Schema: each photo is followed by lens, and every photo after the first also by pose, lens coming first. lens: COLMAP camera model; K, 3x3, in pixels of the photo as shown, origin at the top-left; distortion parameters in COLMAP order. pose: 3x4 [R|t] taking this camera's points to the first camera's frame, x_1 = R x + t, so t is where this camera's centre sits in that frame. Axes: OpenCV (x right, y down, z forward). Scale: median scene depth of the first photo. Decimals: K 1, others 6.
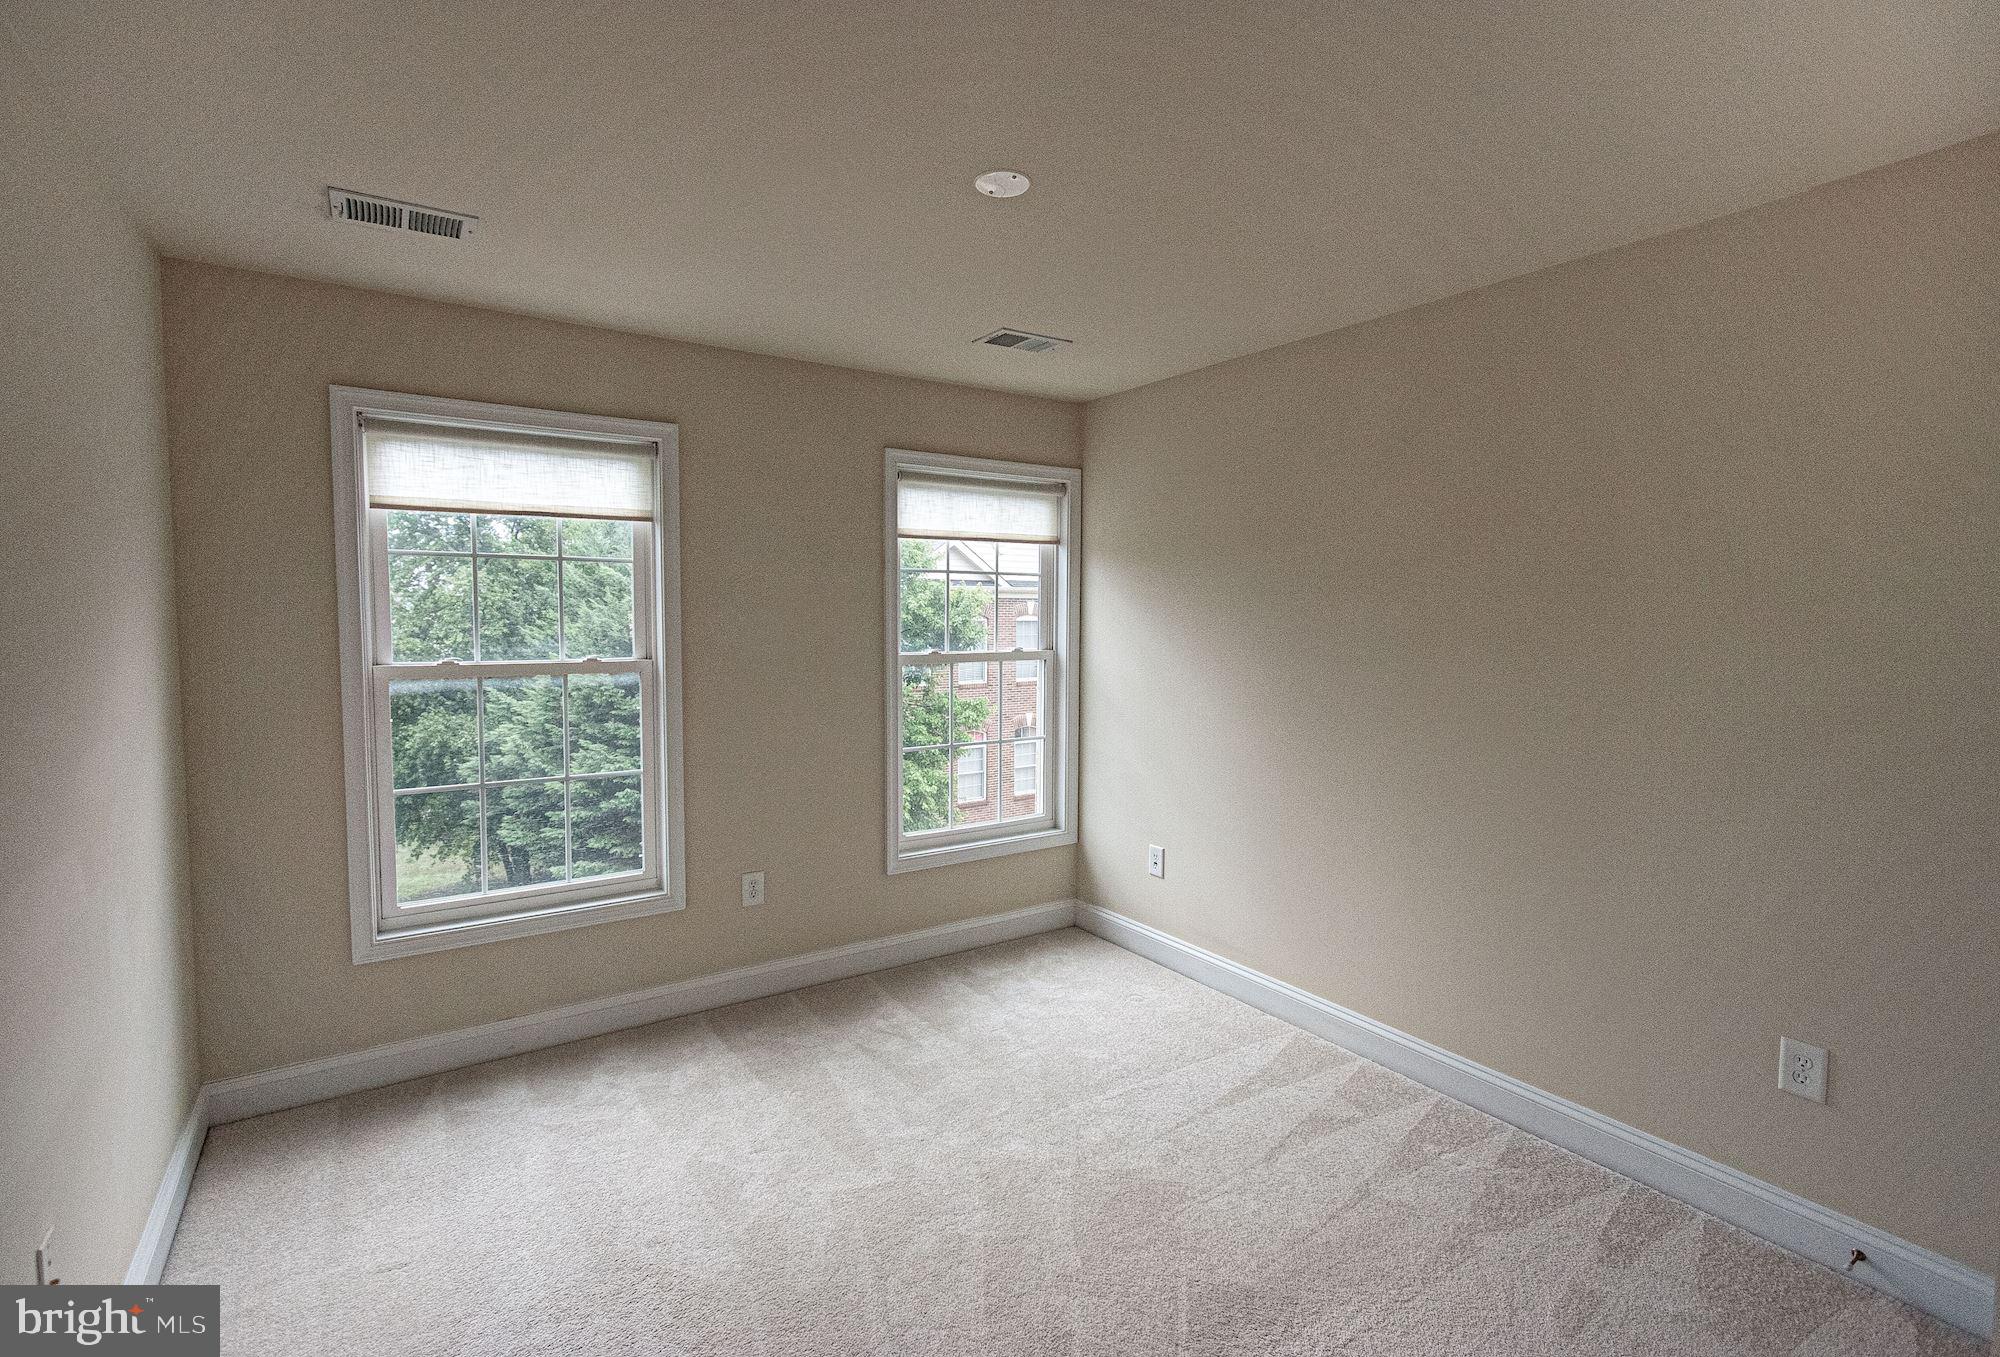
lens RADIAL K [[962.4, 0, 1006.6], [0, 962.4, 686.3], [0, 0, 1]] dist [0.016904, 0.000239]
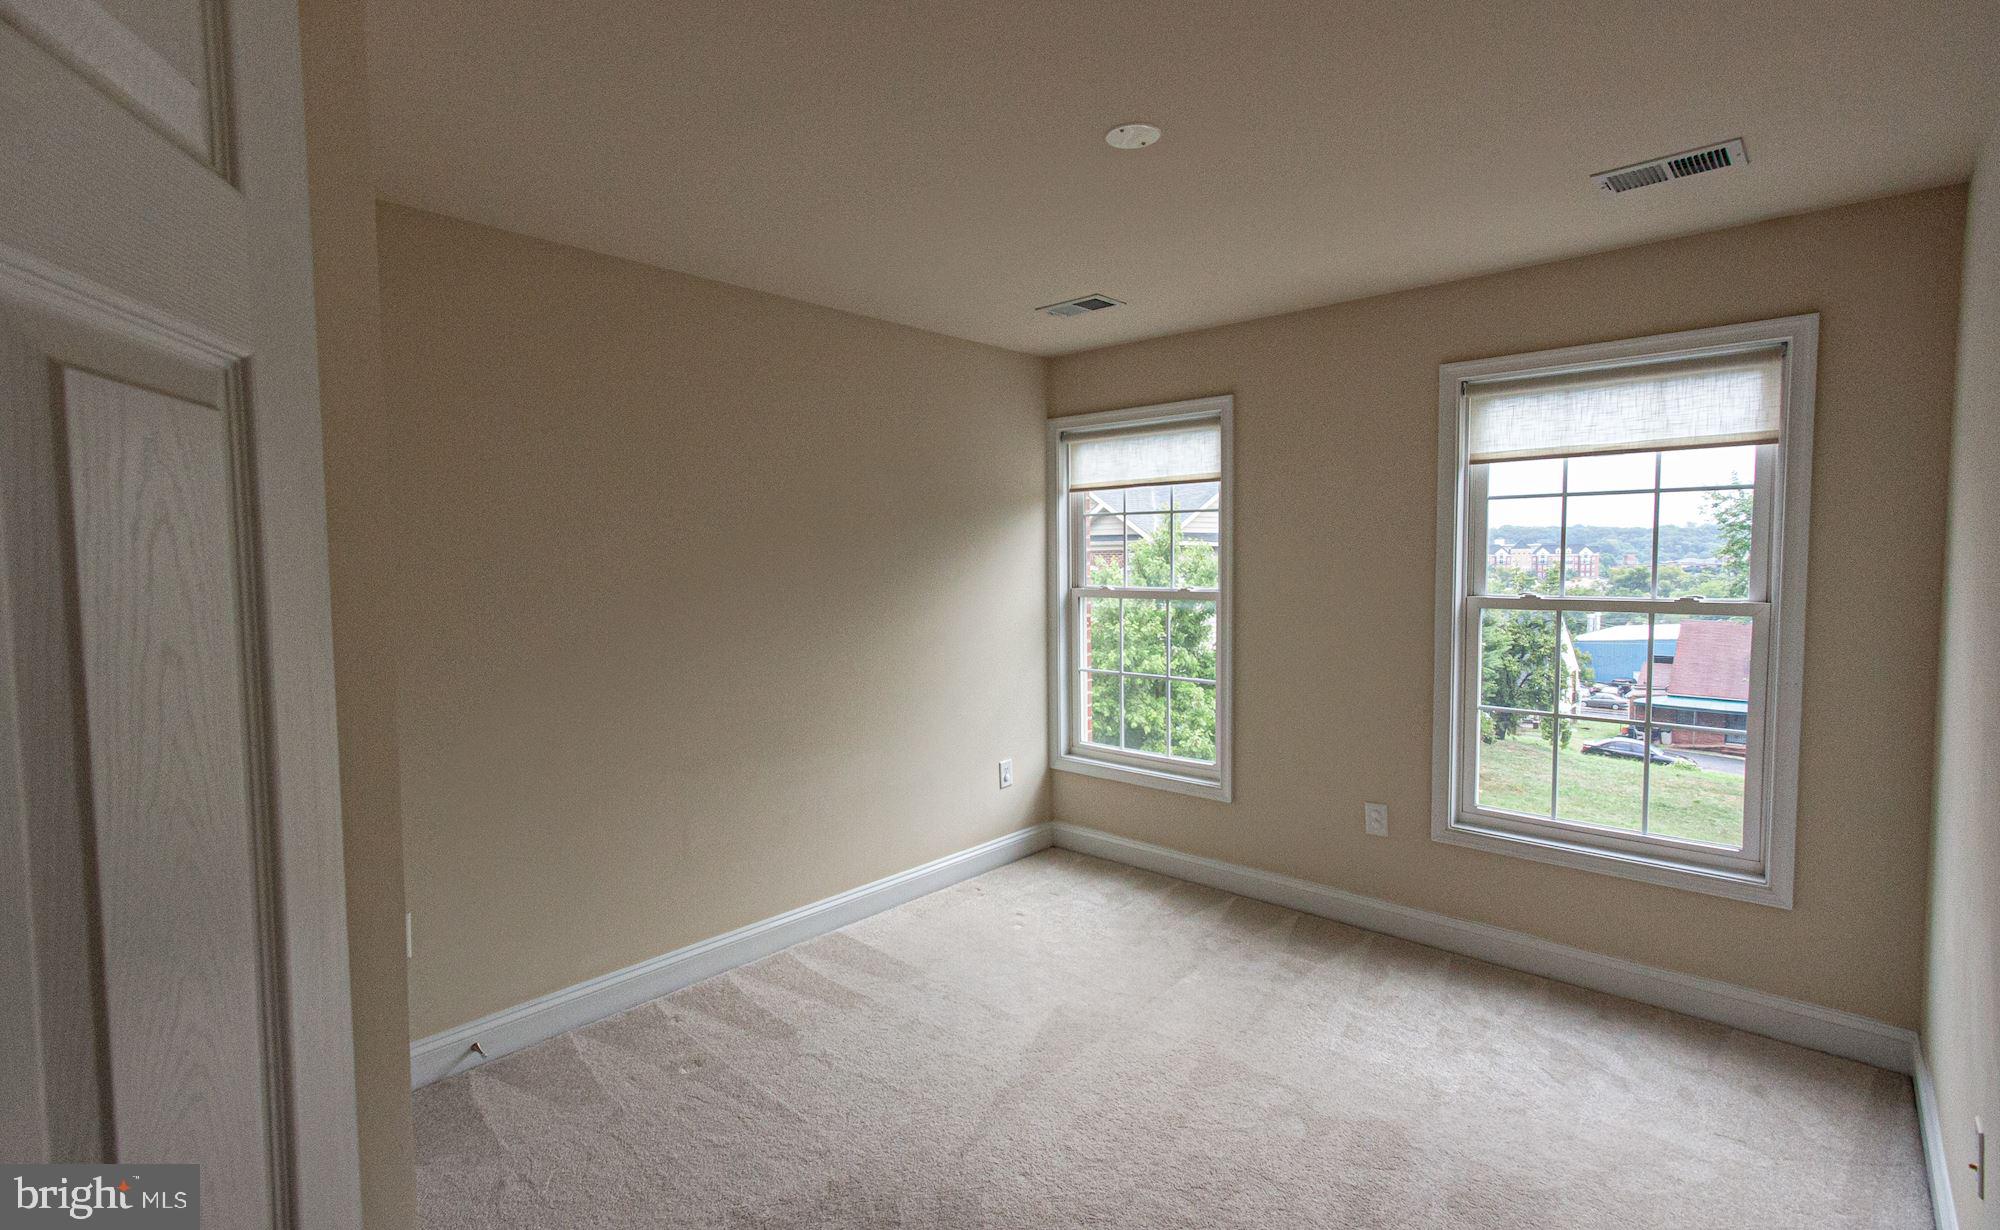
lens RADIAL K [[895.7, 0, 1005.4], [0, 895.7, 604.2], [0, 0, 1]] dist [0.000726, 0.000090]
pose [[0.243647, 0.047007, -0.968724, 0.548695], [-0.063467, 0.997457, 0.032439, -0.025314], [0.967785, 0.053578, 0.246011, 0.382019]]
